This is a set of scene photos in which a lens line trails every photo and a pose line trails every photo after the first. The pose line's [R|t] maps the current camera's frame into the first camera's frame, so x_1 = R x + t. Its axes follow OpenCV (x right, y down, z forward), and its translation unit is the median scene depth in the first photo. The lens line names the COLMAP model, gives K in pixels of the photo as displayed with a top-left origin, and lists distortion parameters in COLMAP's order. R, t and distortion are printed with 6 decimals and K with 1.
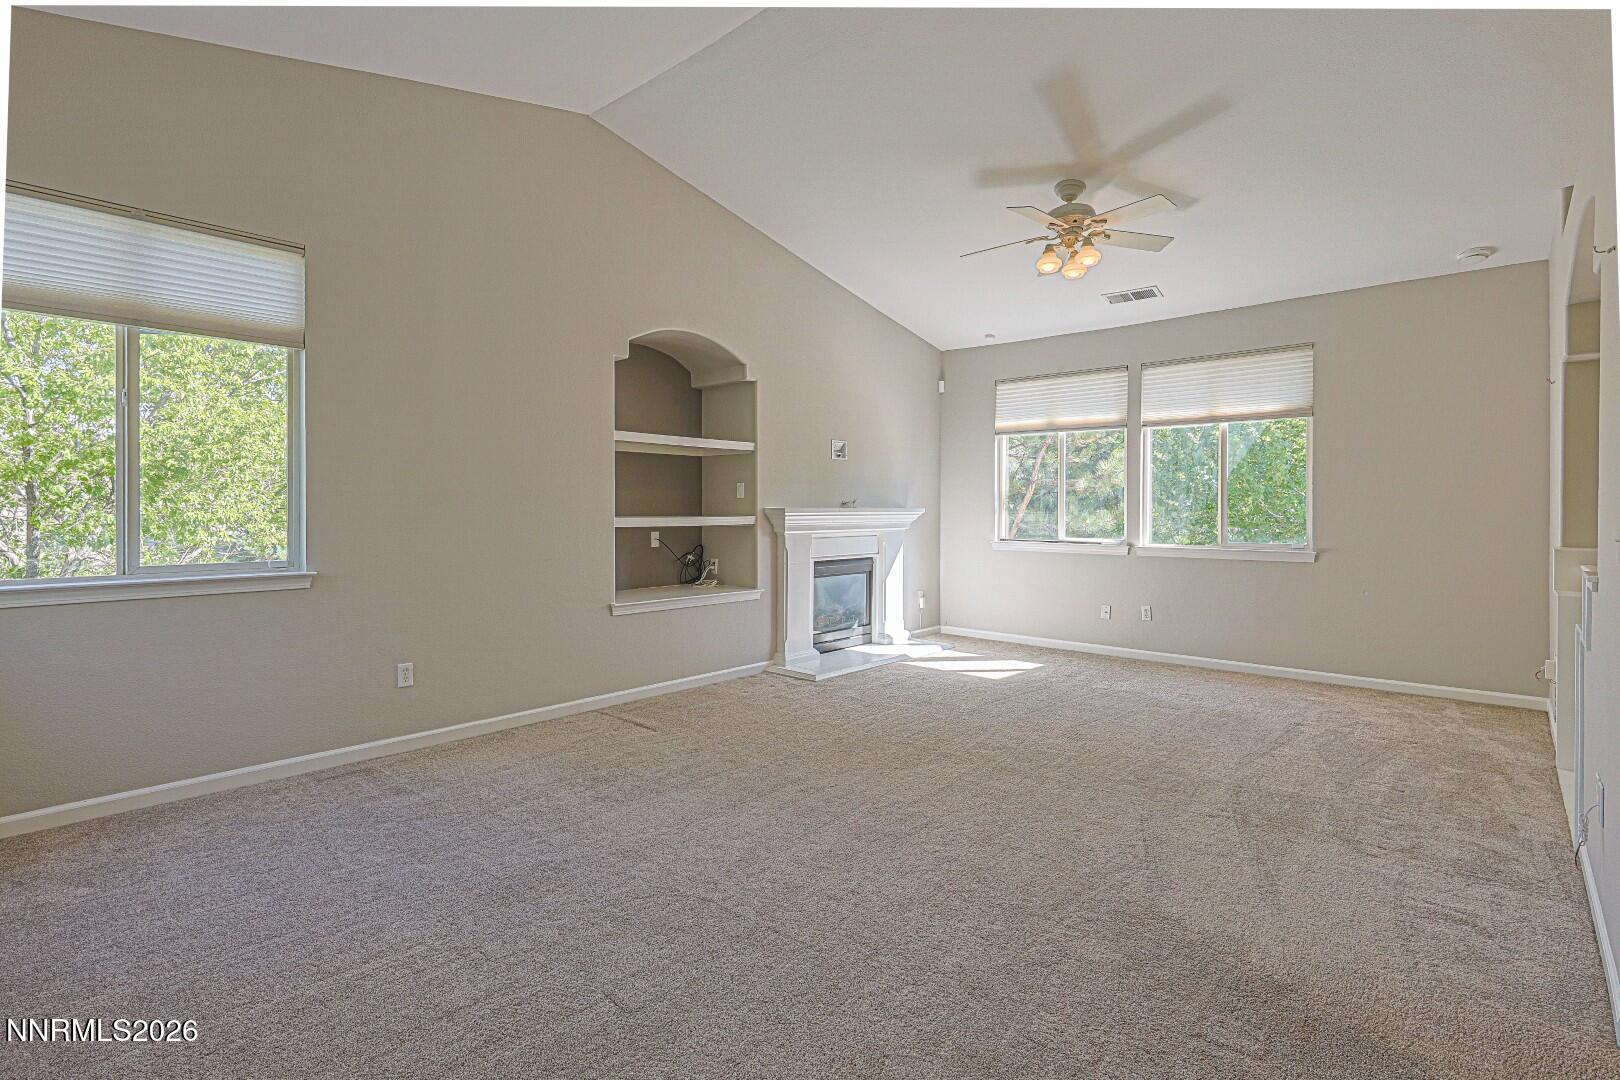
lens RADIAL K [[788.7, 0, 815.9], [0, 788.7, 529.5], [0, 0, 1]] dist [-0.006410, 0.000221]
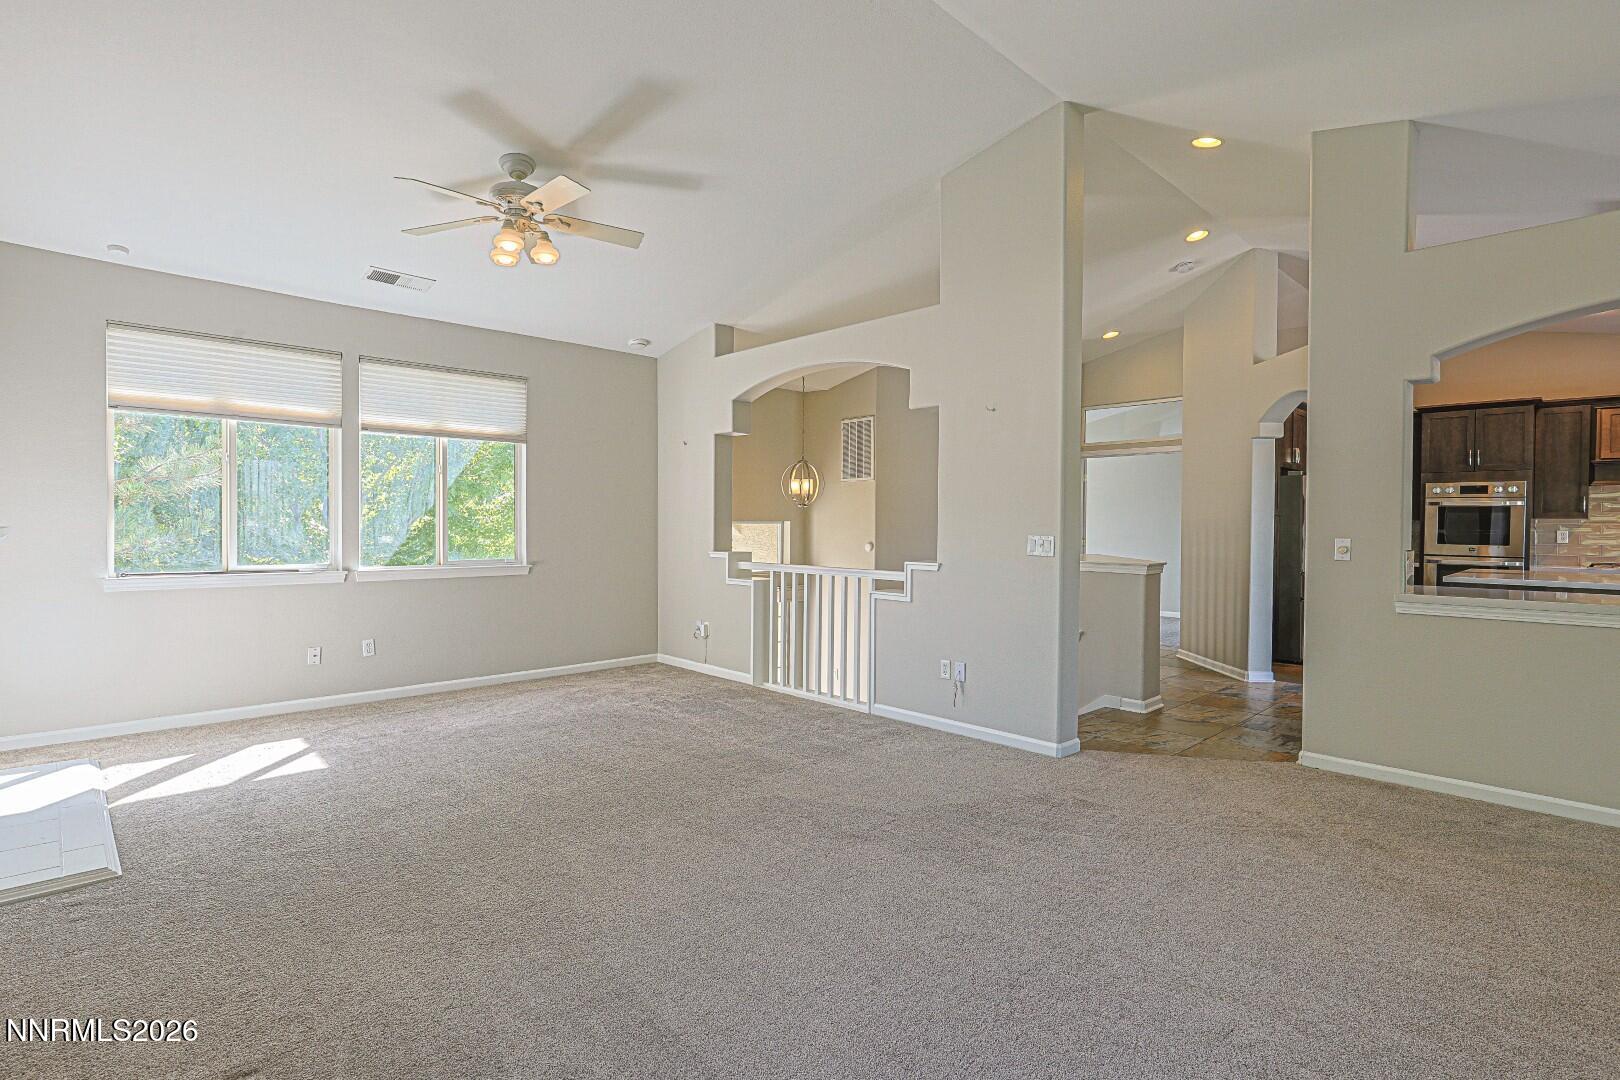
lens RADIAL K [[788.7, 0, 805.9], [0, 788.7, 547.0], [0, 0, 1]] dist [-0.006410, 0.000221]
pose [[0.063645, -0.028653, 0.997561, -0.416143], [0.023104, 0.999362, 0.027231, -0.016300], [-0.997705, 0.021315, 0.064266, 0.479640]]
